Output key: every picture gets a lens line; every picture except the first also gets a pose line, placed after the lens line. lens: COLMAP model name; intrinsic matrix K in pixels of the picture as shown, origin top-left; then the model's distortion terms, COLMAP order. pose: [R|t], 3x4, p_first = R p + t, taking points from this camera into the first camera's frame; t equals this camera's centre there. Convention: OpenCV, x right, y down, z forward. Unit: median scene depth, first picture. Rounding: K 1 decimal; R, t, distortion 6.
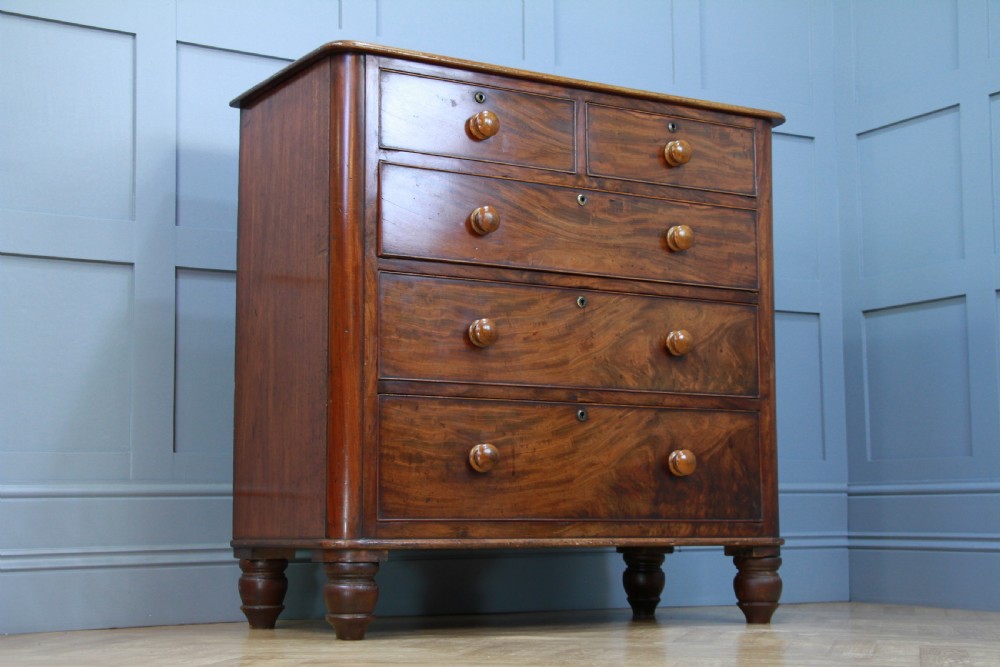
lens RADIAL K [[1605.5, 0, 505.2], [0, 1605.5, 335.2], [0, 0, 1]] dist [0.150150, 0.000000]
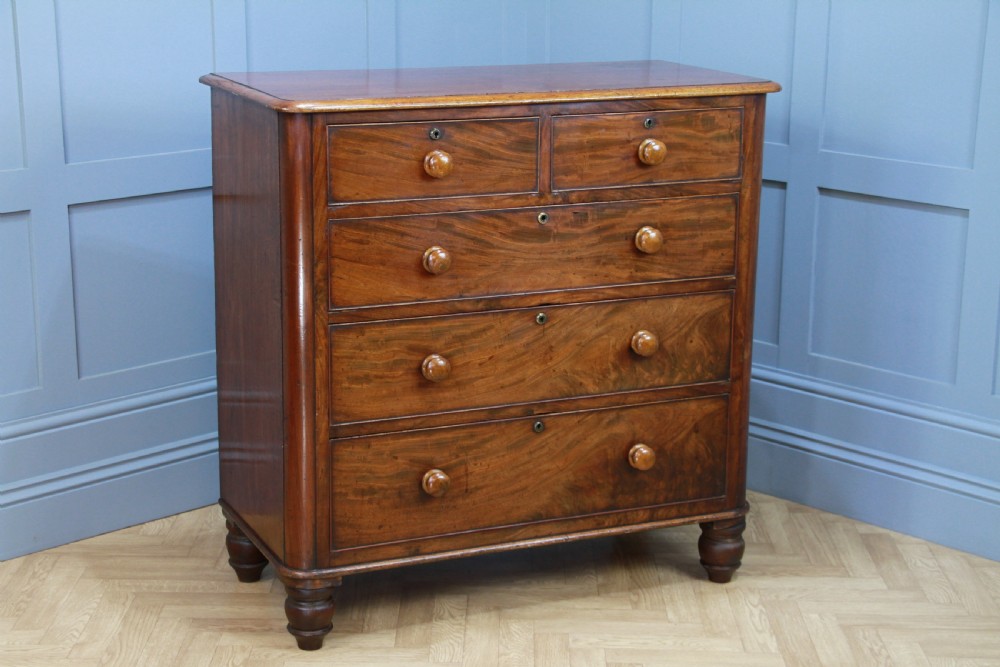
lens RADIAL K [[1876.0, 0, 494.8], [0, 1876.0, 330.2], [0, 0, 1]] dist [0.212048, 0.000000]
pose [[0.992909, 0.043035, -0.110810, 0.148050], [-0.001765, 0.937403, 0.348243, -0.420674], [0.118860, -0.345578, 0.930832, -0.105137]]
